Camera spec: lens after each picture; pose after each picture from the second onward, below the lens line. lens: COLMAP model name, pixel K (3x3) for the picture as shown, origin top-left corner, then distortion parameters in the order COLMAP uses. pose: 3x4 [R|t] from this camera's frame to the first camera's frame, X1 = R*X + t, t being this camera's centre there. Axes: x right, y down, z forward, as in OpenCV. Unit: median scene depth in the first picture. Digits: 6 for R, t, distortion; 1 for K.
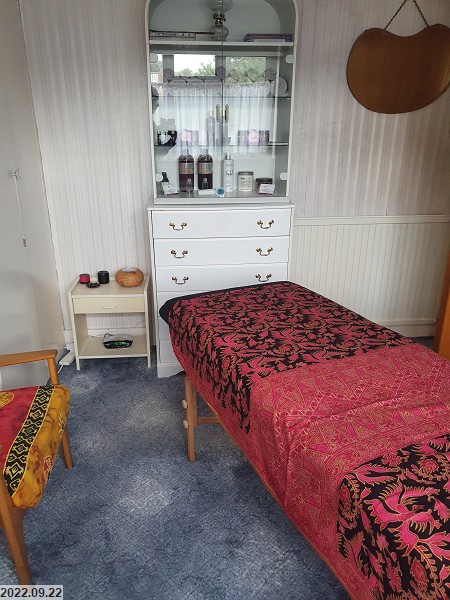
lens RADIAL K [[464.5, 0, 213.6], [0, 464.5, 301.2], [0, 0, 1]] dist [0.049708, -0.056110]
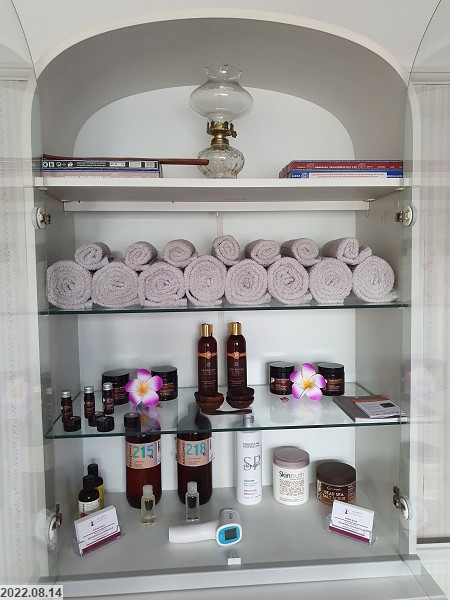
lens RADIAL K [[464.5, 0, 224.9], [0, 464.5, 299.0], [0, 0, 1]] dist [0.049708, -0.056110]
pose [[0.999841, -0.011701, -0.013422, 0.019450], [0.007430, 0.959165, -0.282749, -0.345062], [0.016183, 0.282604, 0.959100, 0.650513]]
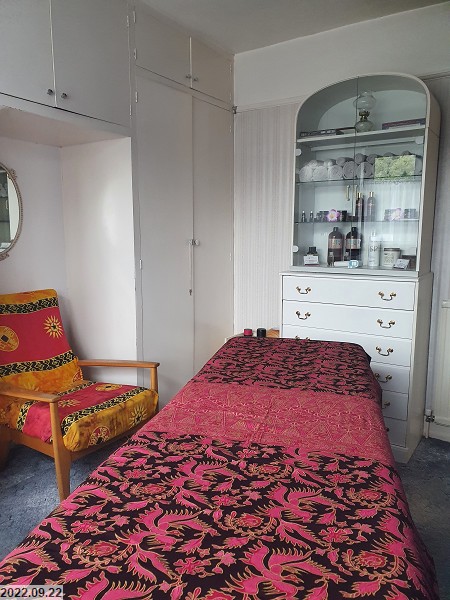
lens RADIAL K [[464.5, 0, 223.4], [0, 464.5, 295.3], [0, 0, 1]] dist [0.049708, -0.056110]
pose [[0.783695, 0.087141, -0.615003, 0.485244], [-0.223092, 0.963533, -0.147761, 0.060158], [0.579700, 0.253002, 0.774557, 0.039245]]
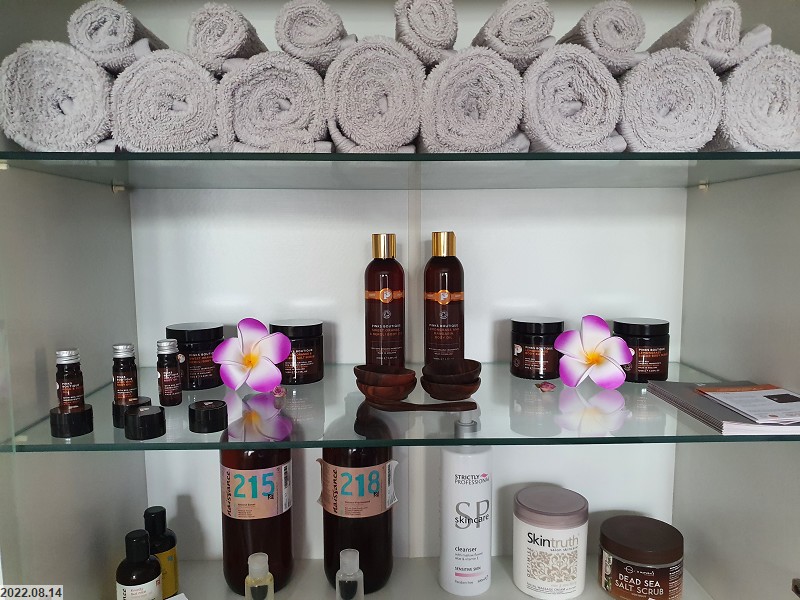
lens RADIAL K [[619.3, 0, 394.6], [0, 619.3, 324.9], [0, 0, 1]] dist [0.049708, -0.056110]
pose [[0.997806, 0.003098, -0.066135, 0.020034], [-0.017961, 0.974112, -0.225353, -0.340810], [0.063725, 0.226046, 0.972030, 0.827330]]
